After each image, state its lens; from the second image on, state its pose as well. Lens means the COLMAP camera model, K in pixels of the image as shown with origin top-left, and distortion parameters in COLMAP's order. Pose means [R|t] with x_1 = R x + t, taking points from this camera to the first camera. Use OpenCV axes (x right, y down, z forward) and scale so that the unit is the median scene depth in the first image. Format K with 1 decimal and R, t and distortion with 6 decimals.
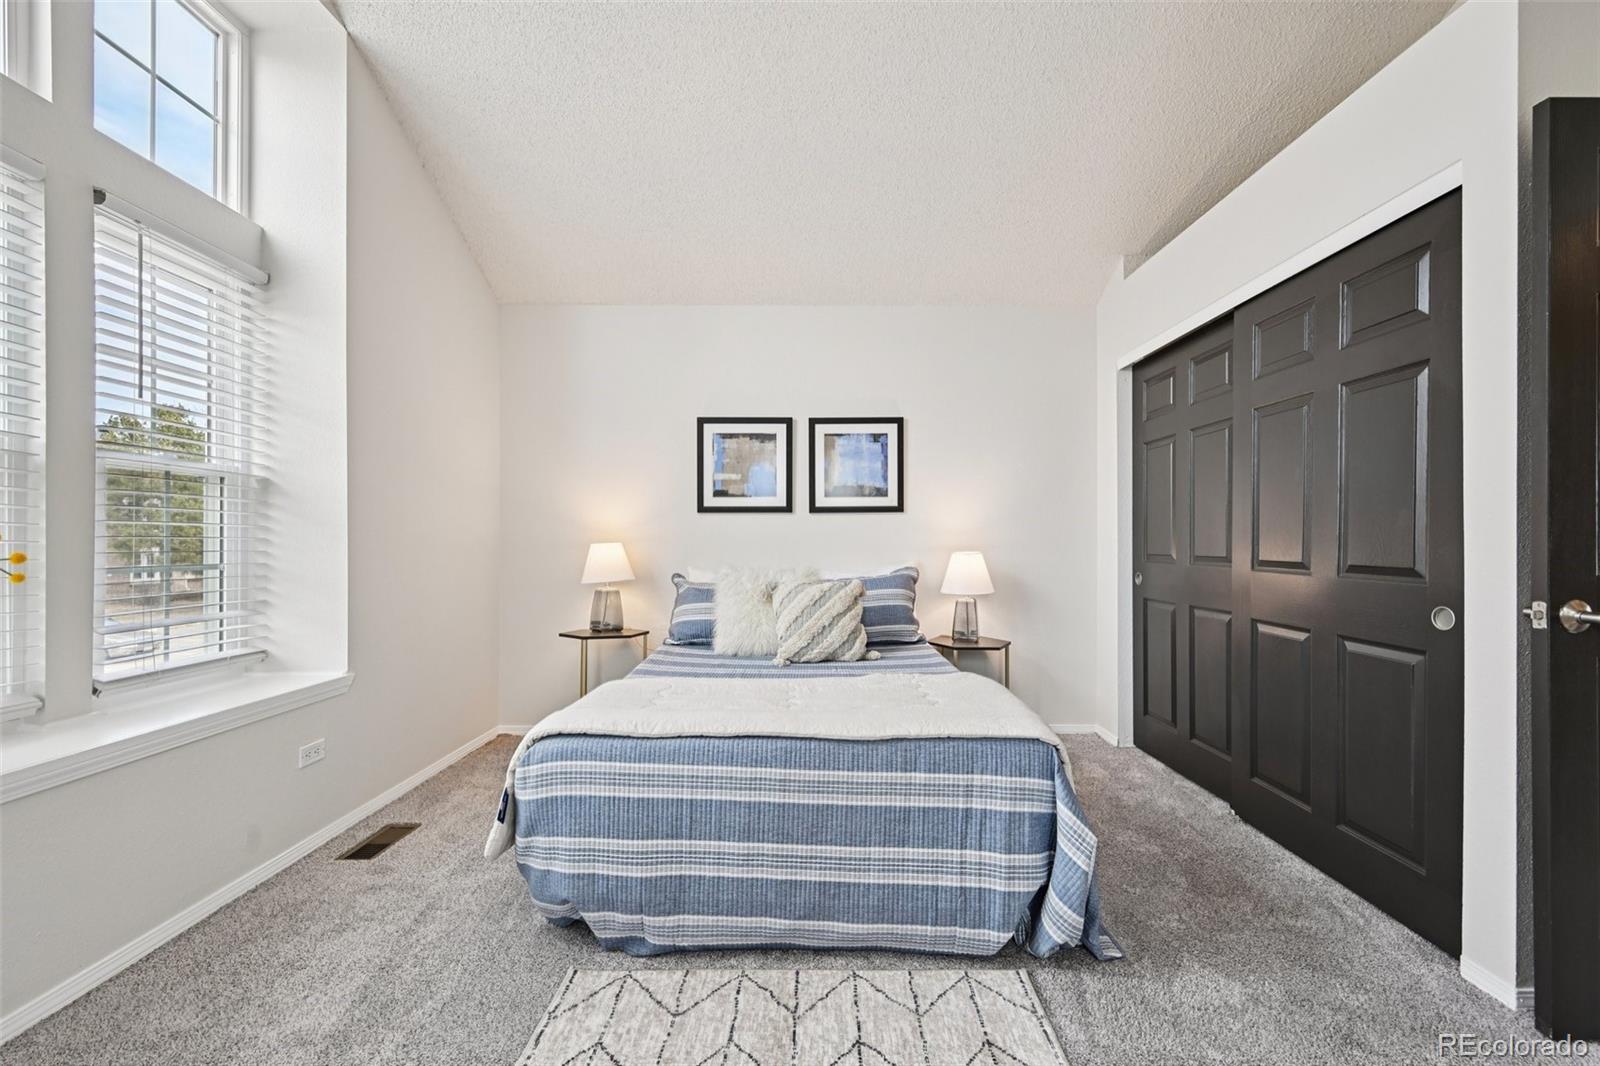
lens RADIAL K [[655.2, 0, 802.5], [0, 655.2, 540.5], [0, 0, 1]] dist [0.000395, 0.000320]
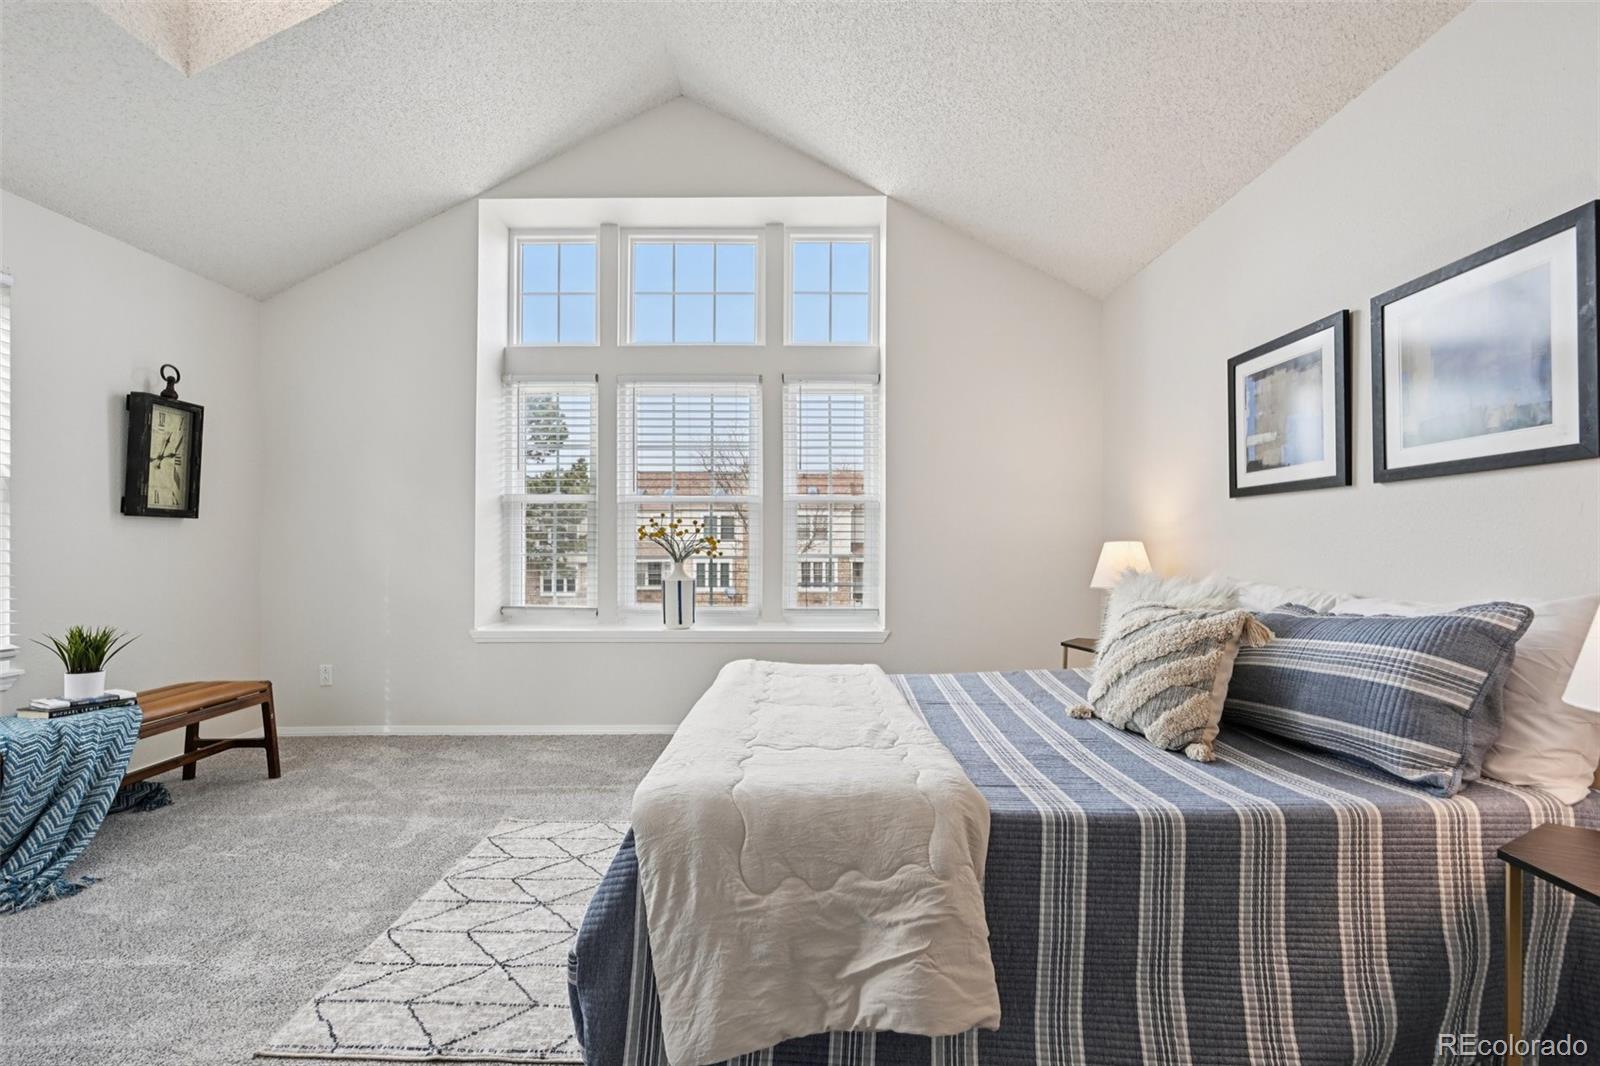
lens RADIAL K [[655.2, 0, 815.1], [0, 655.2, 544.0], [0, 0, 1]] dist [0.000395, 0.000320]
pose [[0.015106, 0.000031, -0.999886, 0.540939], [0.002324, 0.999997, 0.000066, 0.005049], [0.999883, -0.002324, 0.015105, 0.573318]]
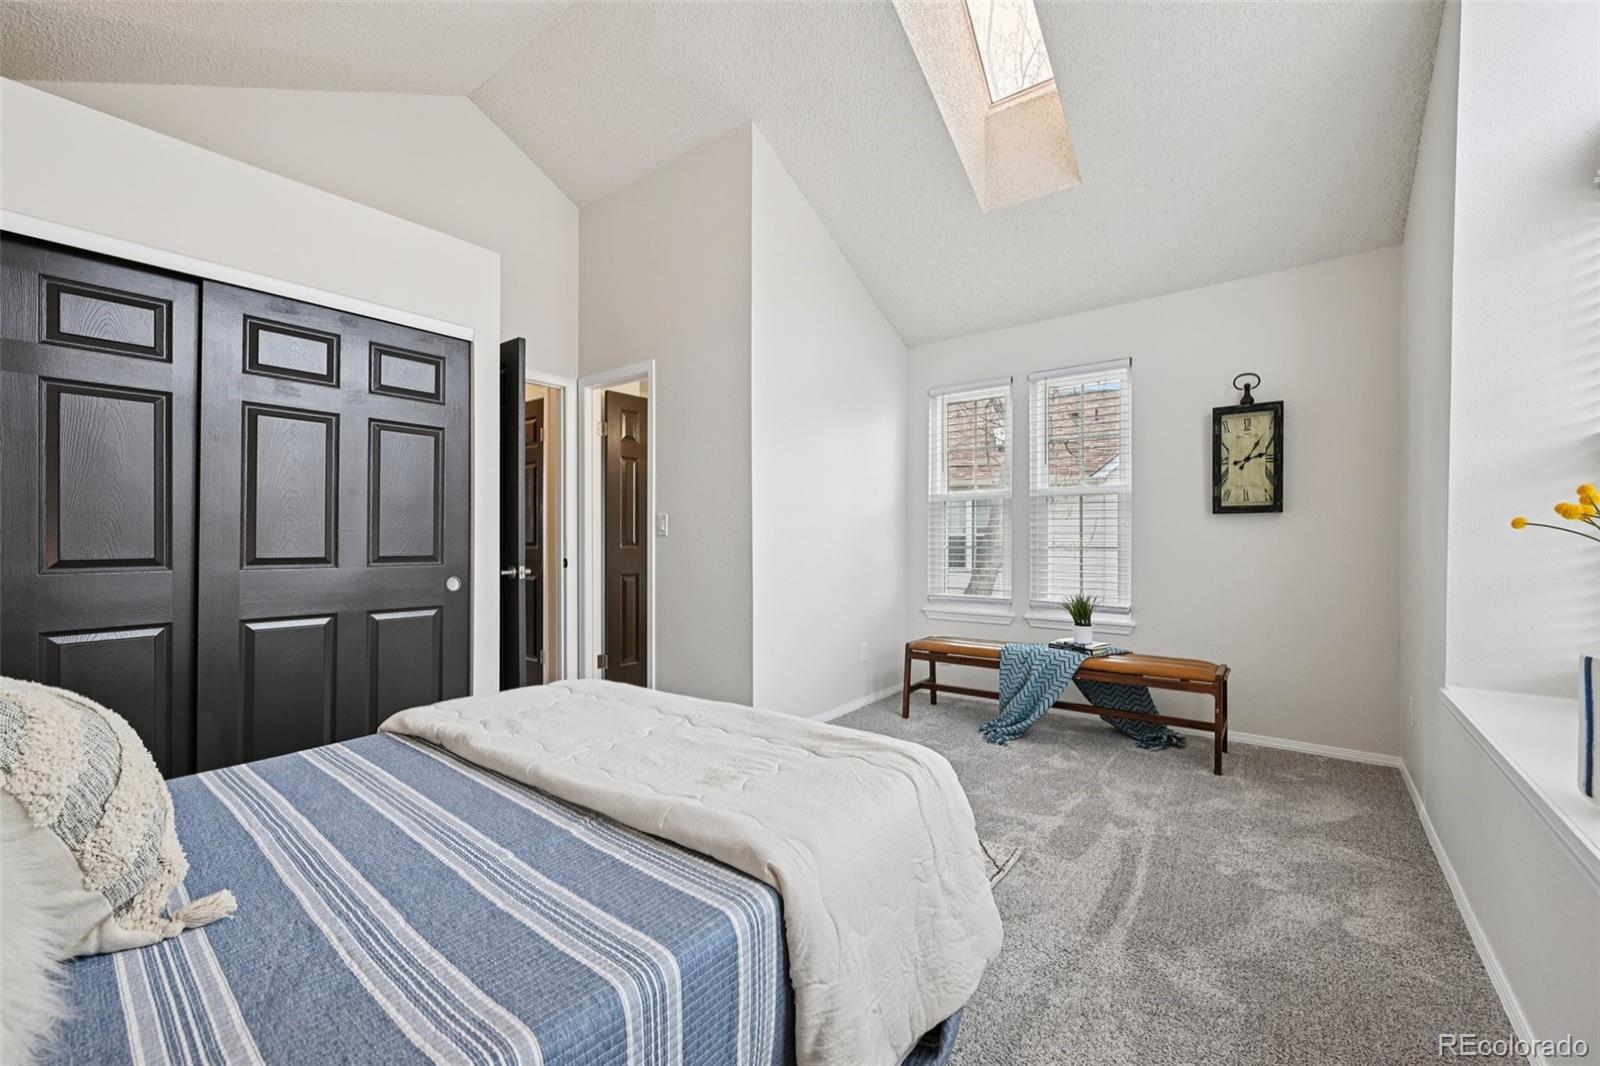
lens RADIAL K [[655.2, 0, 801.6], [0, 655.2, 536.7], [0, 0, 1]] dist [0.000395, 0.000320]
pose [[-0.788824, 0.005786, 0.614592, -0.379513], [0.003832, 0.999983, -0.004496, 0.003579], [-0.614607, -0.001192, -0.788832, 0.867121]]
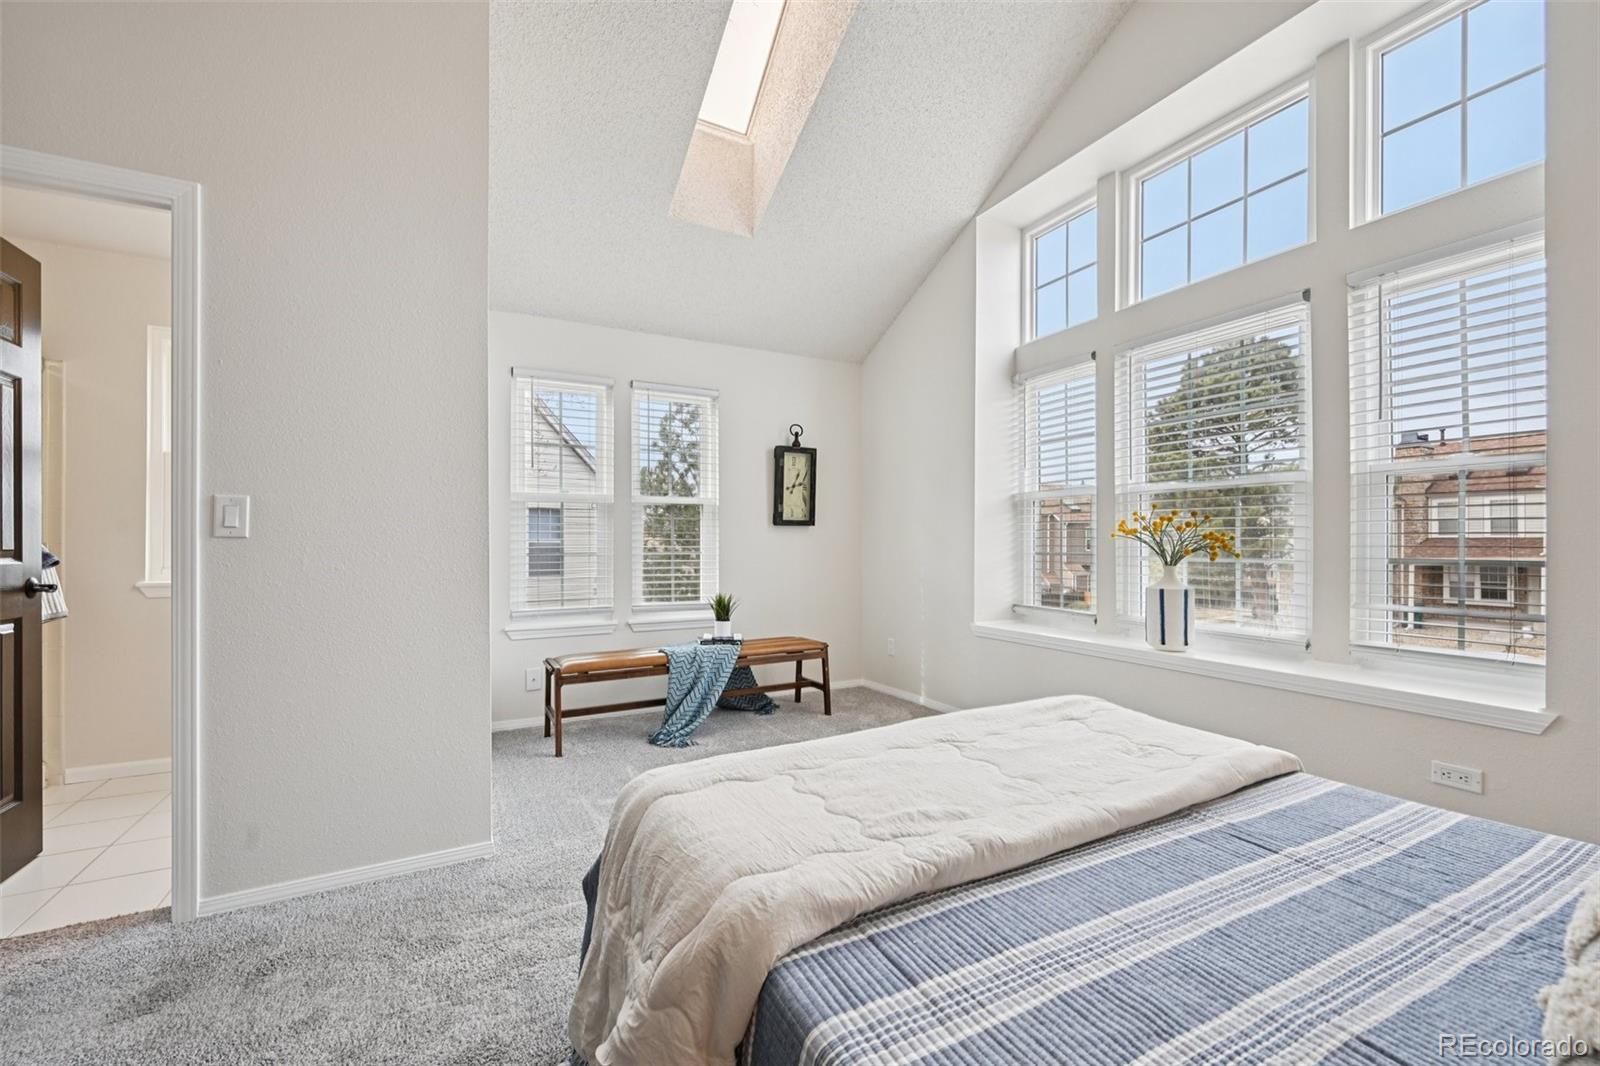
lens RADIAL K [[655.2, 0, 800.0], [0, 655.2, 539.4], [0, 0, 1]] dist [0.000395, 0.000320]
pose [[-0.878688, 0.000617, -0.477395, 0.286687], [0.005011, 0.999956, -0.007931, 0.005399], [0.477370, -0.009361, -0.878653, 0.871301]]
